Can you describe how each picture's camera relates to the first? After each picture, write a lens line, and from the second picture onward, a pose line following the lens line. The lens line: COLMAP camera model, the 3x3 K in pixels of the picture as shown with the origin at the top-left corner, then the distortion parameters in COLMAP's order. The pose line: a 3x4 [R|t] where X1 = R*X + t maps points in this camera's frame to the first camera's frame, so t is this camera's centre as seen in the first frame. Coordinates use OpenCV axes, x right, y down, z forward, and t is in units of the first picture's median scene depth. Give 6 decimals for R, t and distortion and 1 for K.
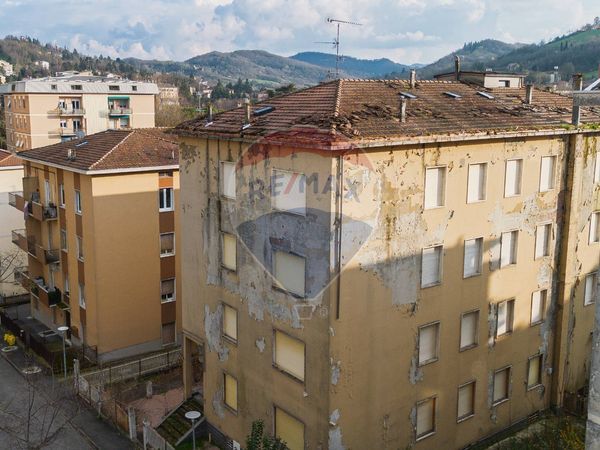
lens RADIAL K [[641.8, 0, 269.0], [0, 641.8, 203.2], [0, 0, 1]] dist [0.094089, 0.000000]
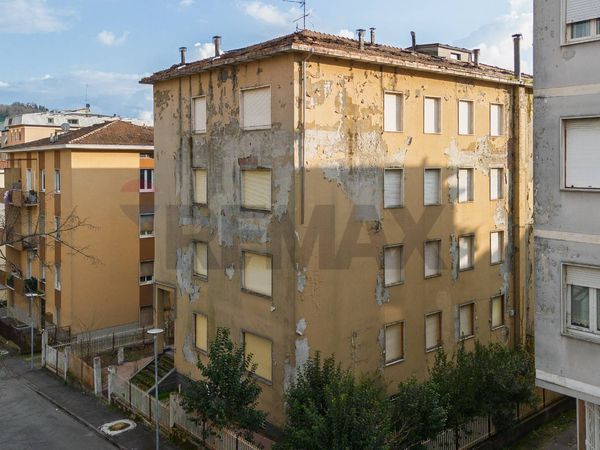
lens RADIAL K [[589.2, 0, 305.6], [0, 589.2, 173.8], [0, 0, 1]] dist [0.094634, 0.000000]
pose [[0.997197, -0.004743, 0.074676, 0.036014], [0.016347, 0.987691, -0.155564, 0.211442], [-0.073019, 0.156348, 0.984999, 0.060552]]
